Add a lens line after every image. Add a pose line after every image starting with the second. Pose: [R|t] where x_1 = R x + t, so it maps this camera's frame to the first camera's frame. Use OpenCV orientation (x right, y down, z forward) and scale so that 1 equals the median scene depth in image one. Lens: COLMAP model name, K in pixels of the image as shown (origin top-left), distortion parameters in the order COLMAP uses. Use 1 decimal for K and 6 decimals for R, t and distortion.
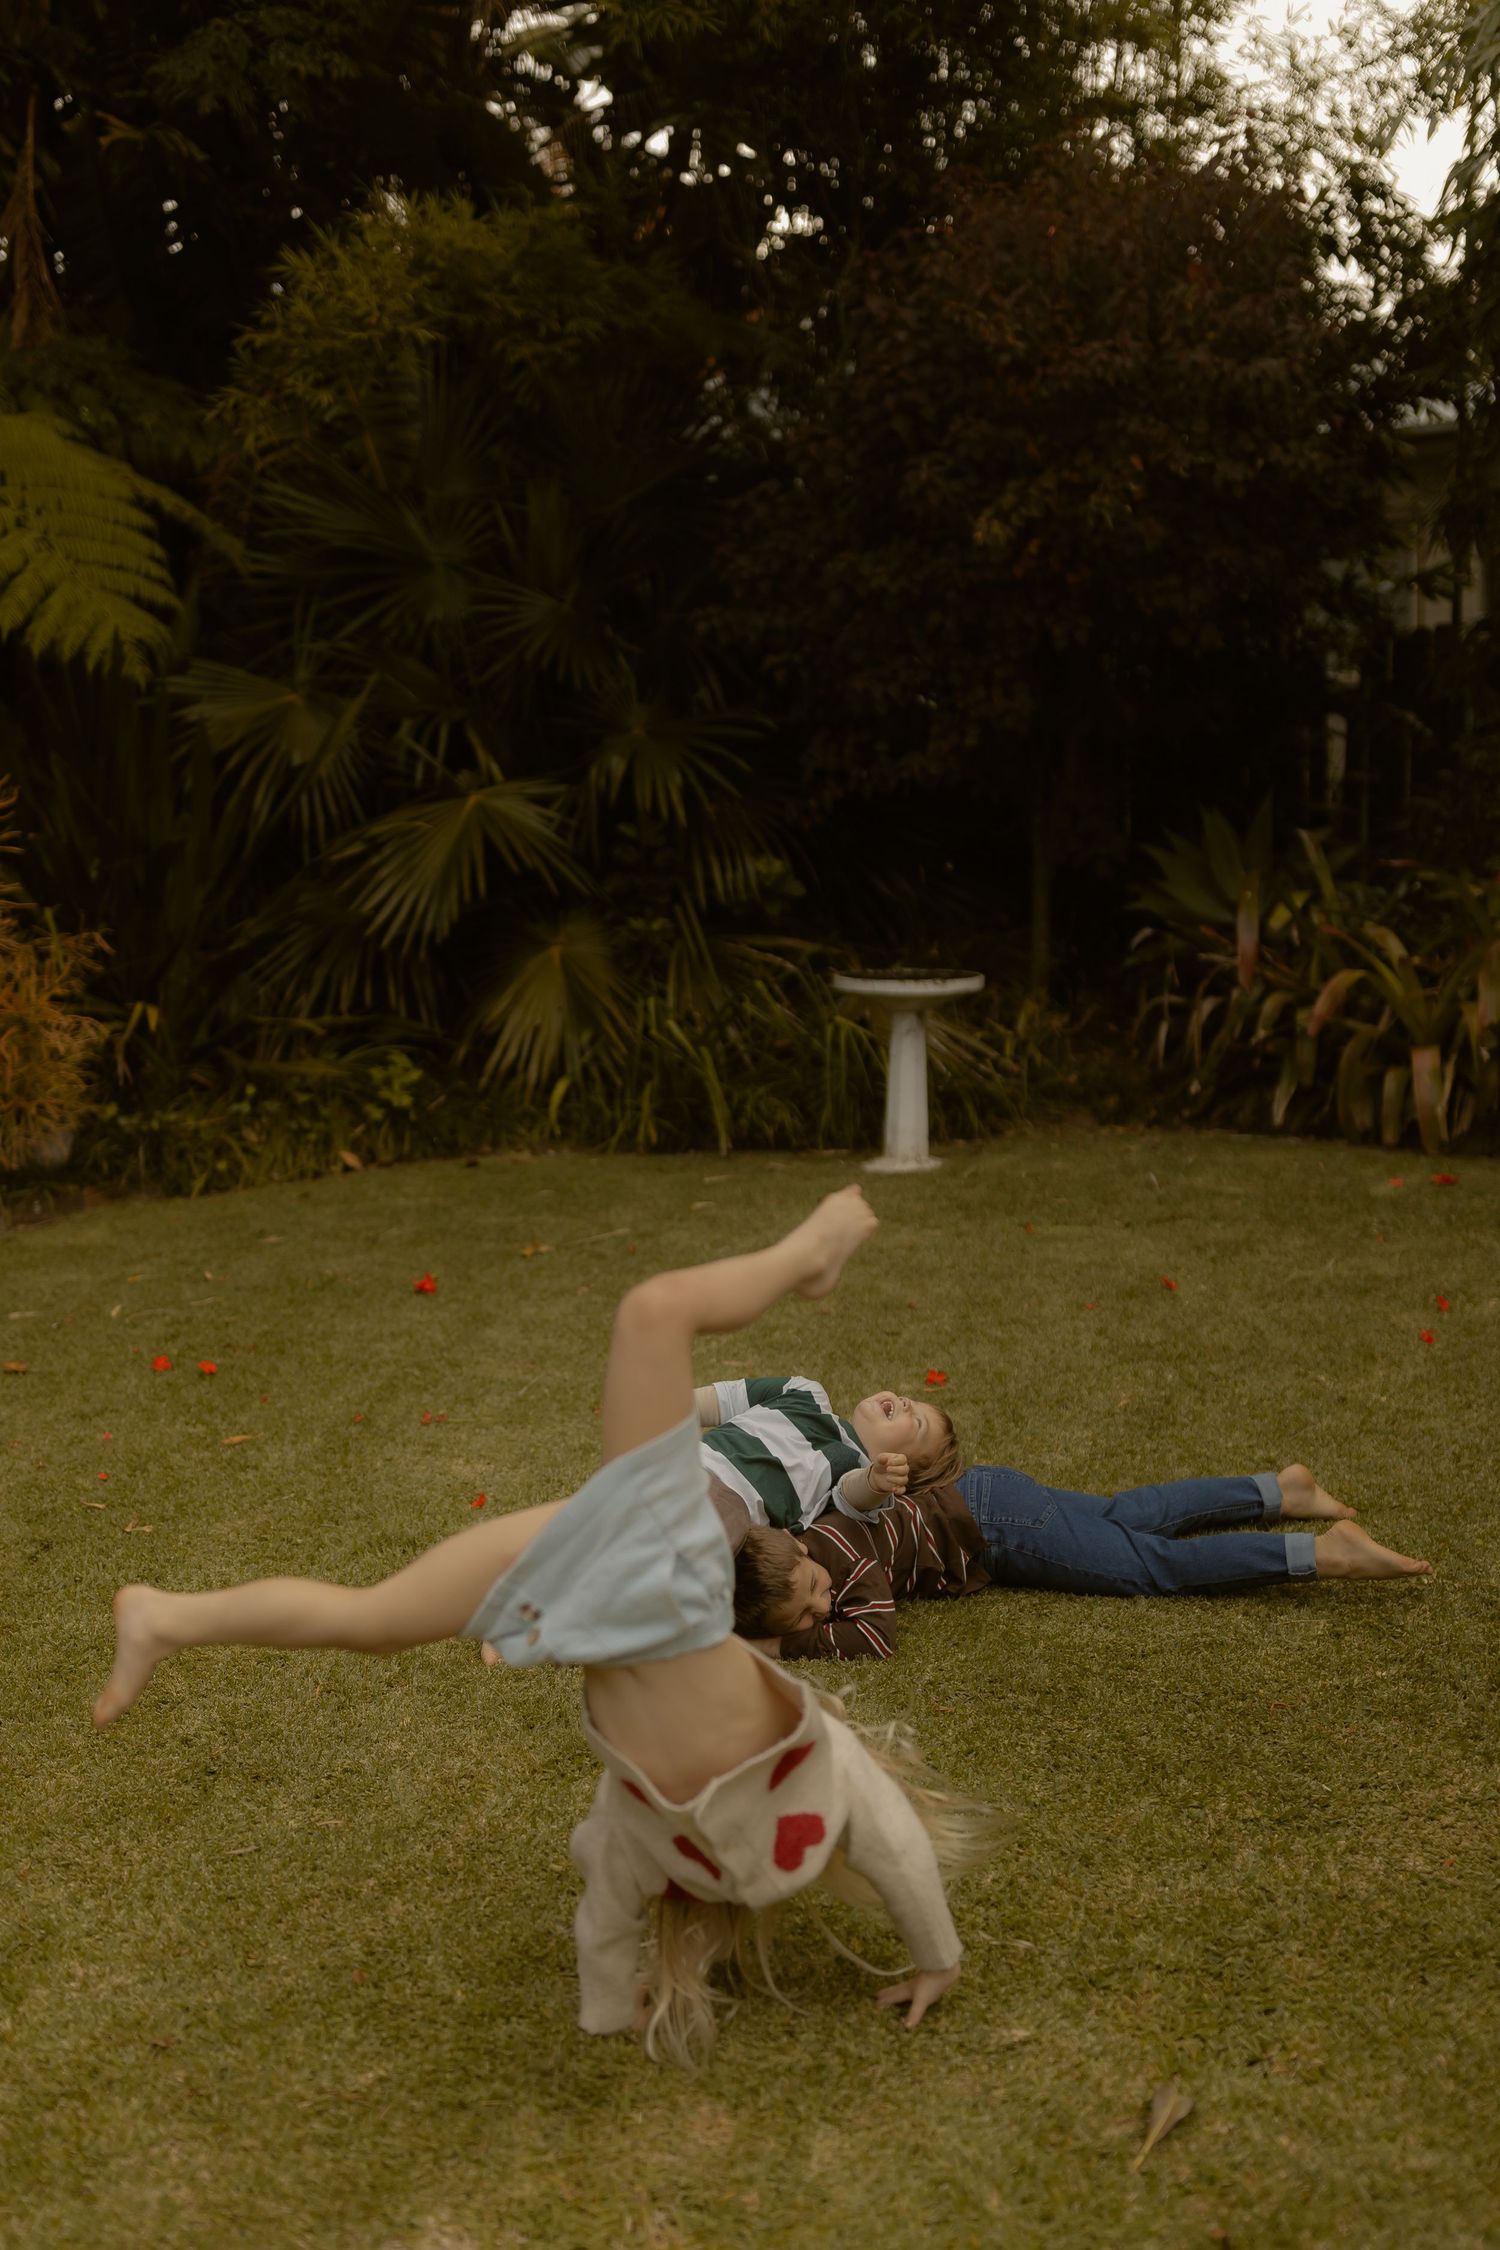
lens RADIAL K [[2354.6, 0, 646.8], [0, 2354.6, 1152.0], [0, 0, 1]] dist [0.021925, -0.041832]
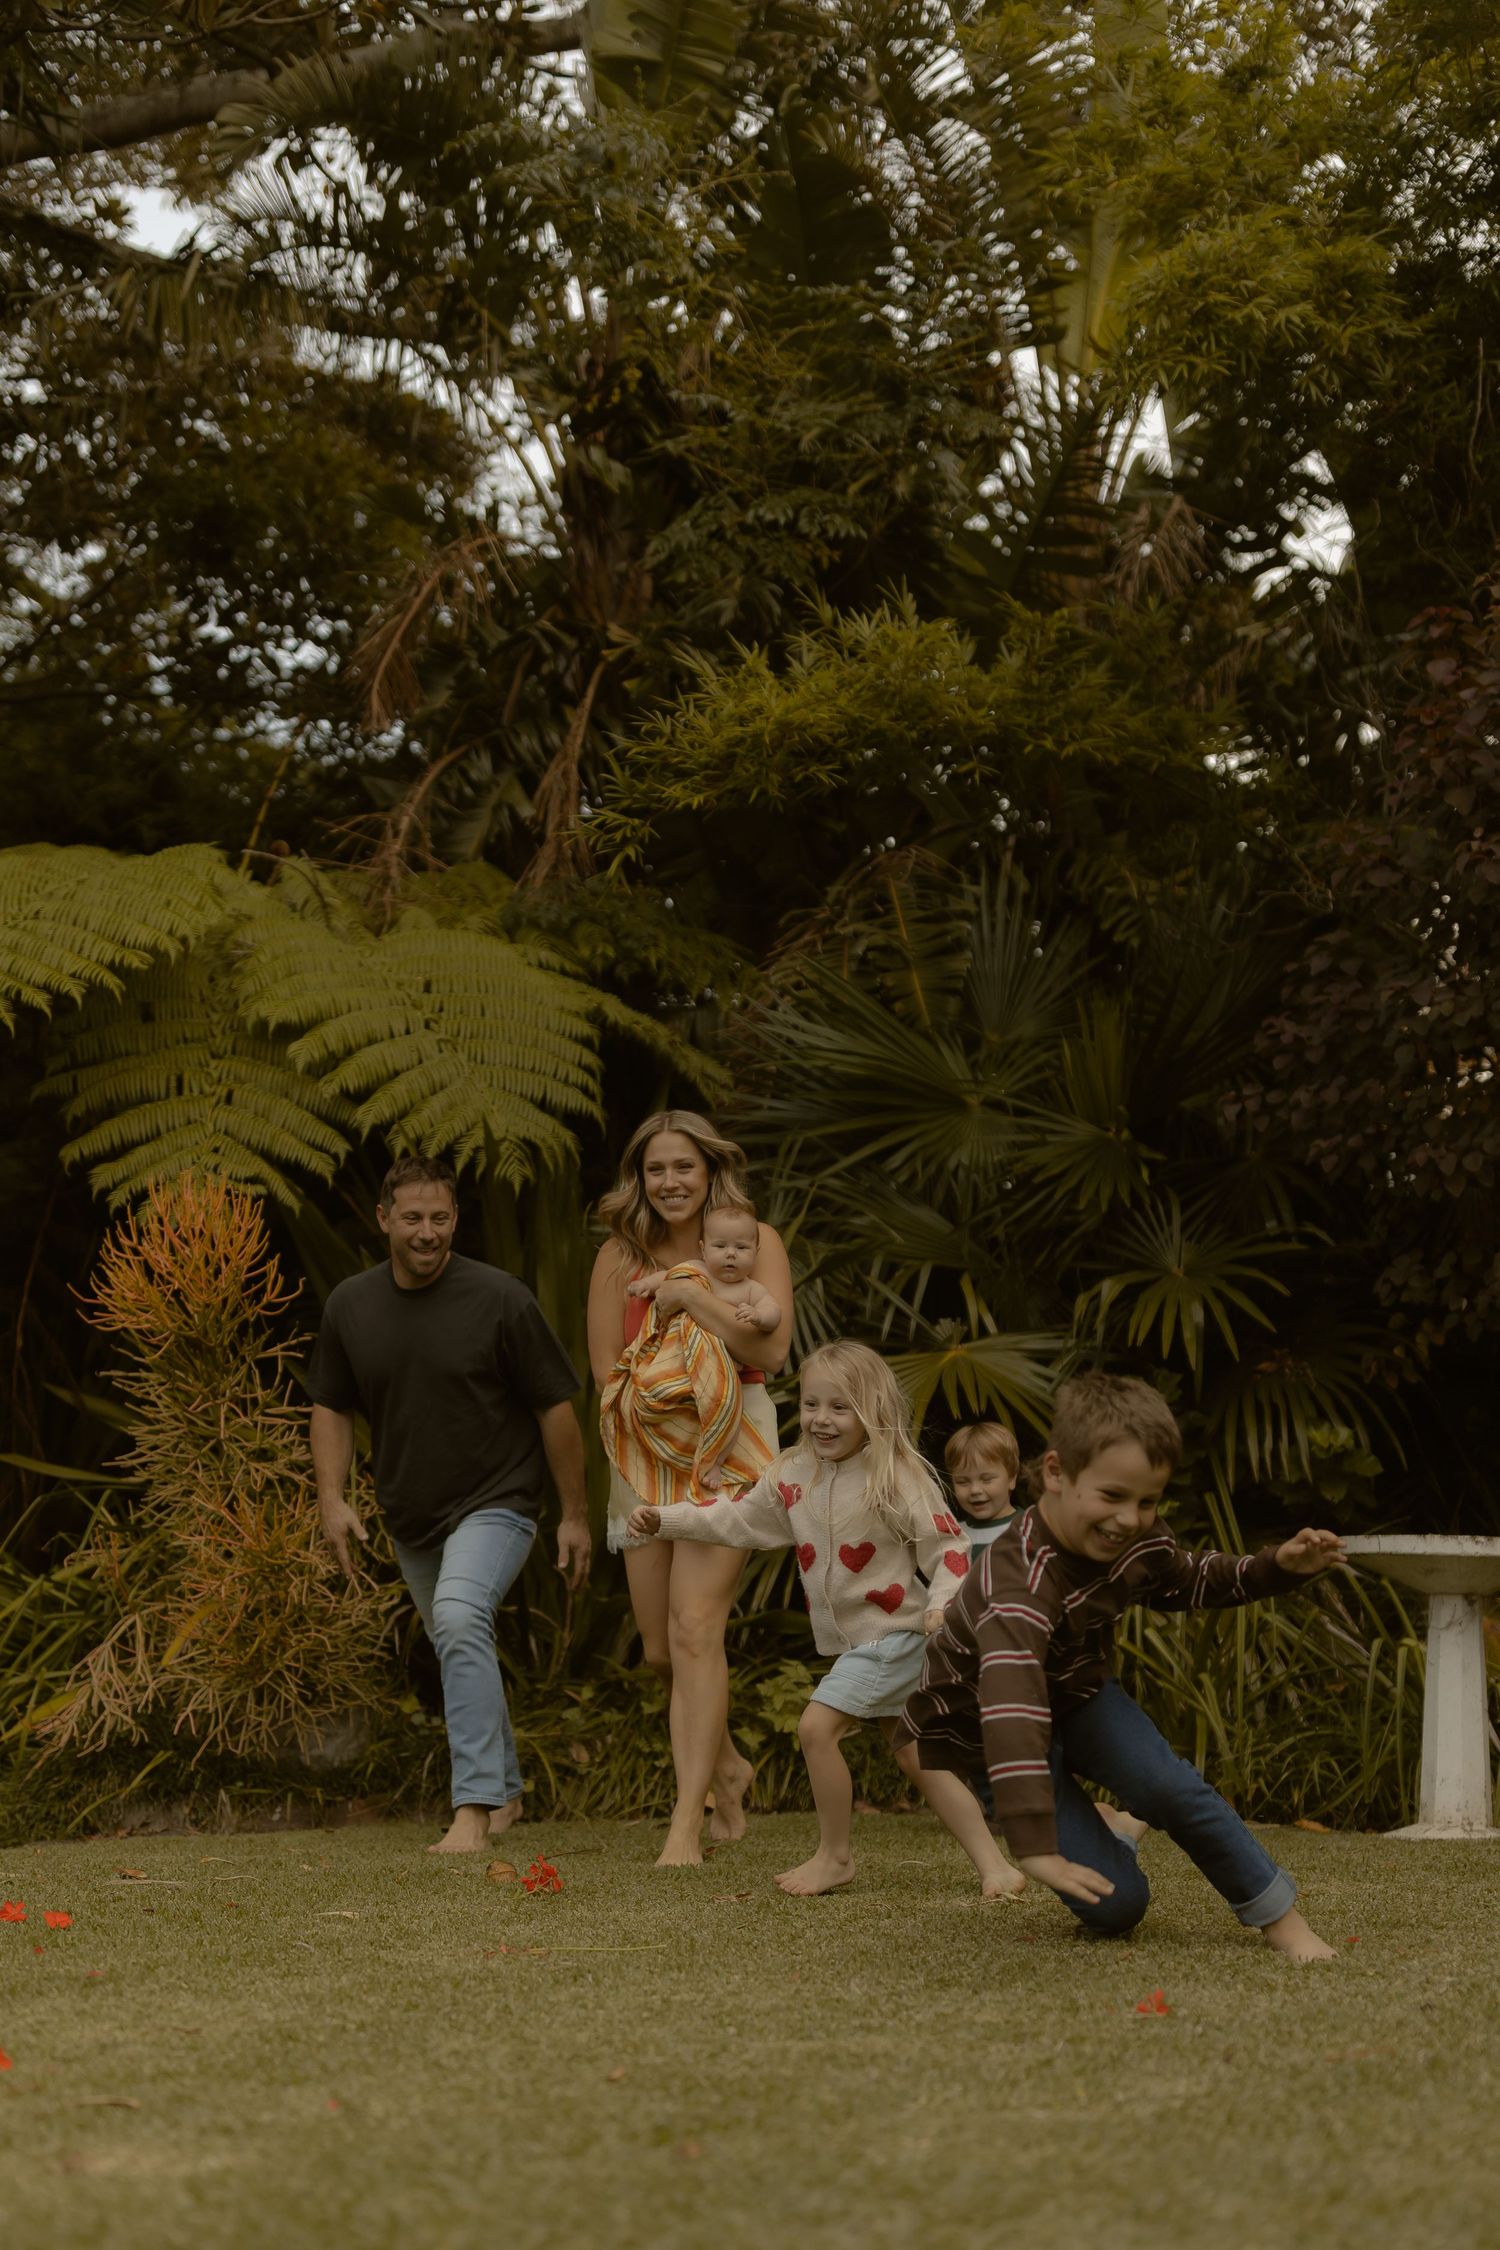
lens RADIAL K [[2497.0, 0, 663.1], [0, 2497.0, 1255.1], [0, 0, 1]] dist [0.015773, -0.002412]
pose [[0.928477, -0.013807, -0.371133, 0.153309], [-0.098074, 0.954721, -0.280874, 0.062057], [0.358207, 0.297183, 0.885082, 0.253832]]
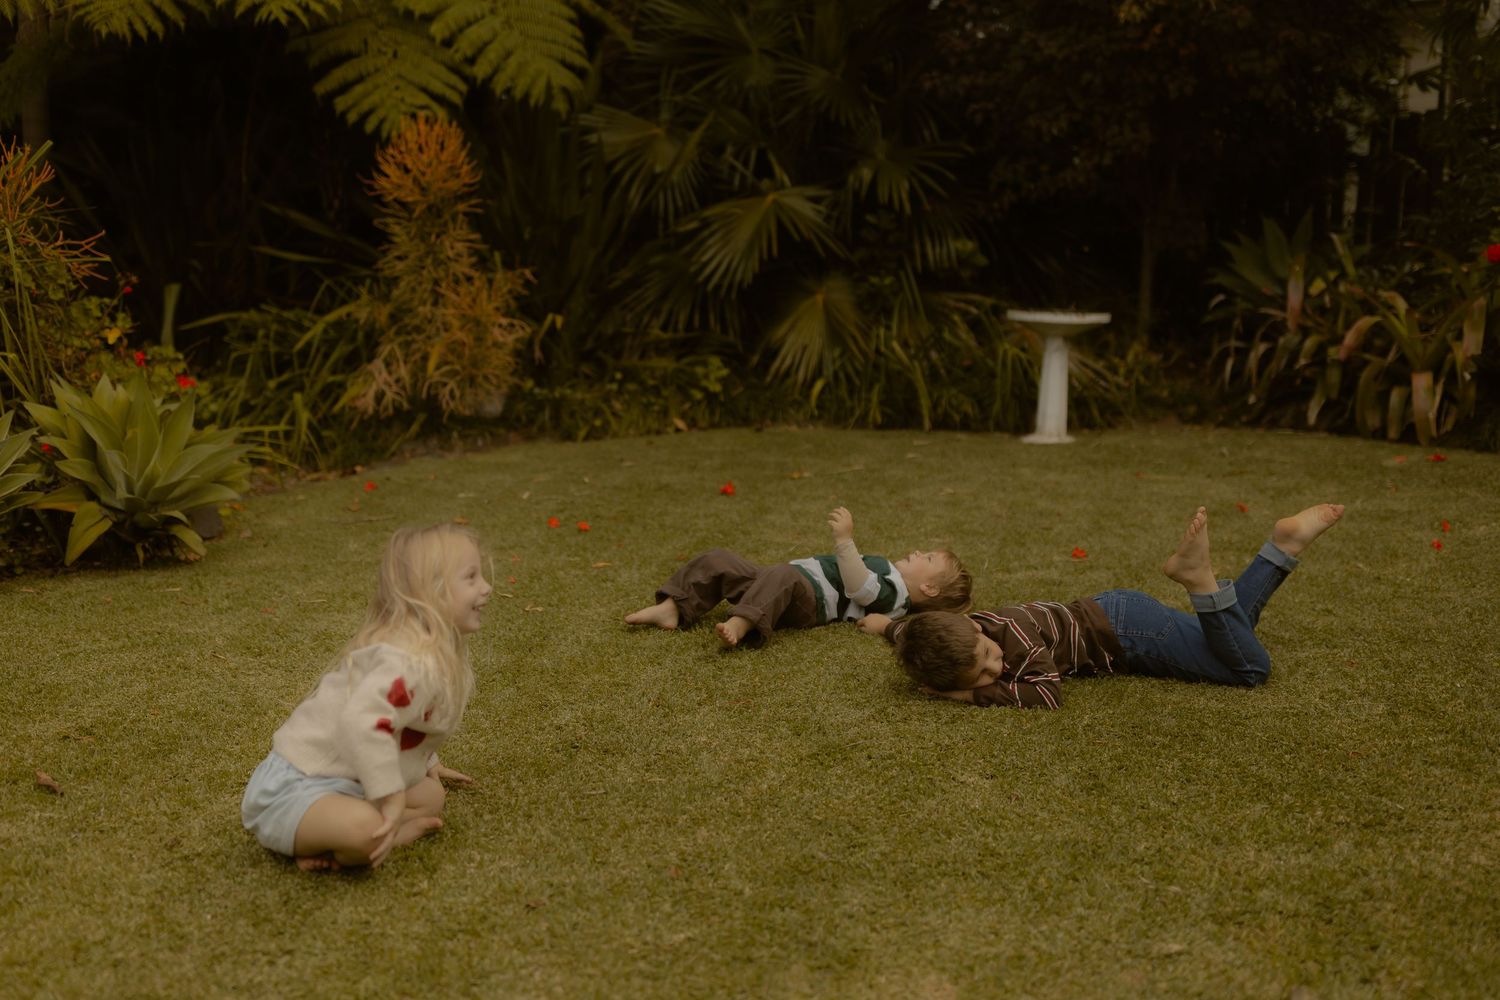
lens RADIAL K [[1475.2, 0, 689.4], [0, 1475.2, 464.2], [0, 0, 1]] dist [0.011442, -0.015283]
pose [[0.992230, 0.048686, -0.114495, -0.008177], [-0.049817, 0.998734, -0.007029, 0.035946], [0.114007, 0.012678, 0.993399, 0.043678]]
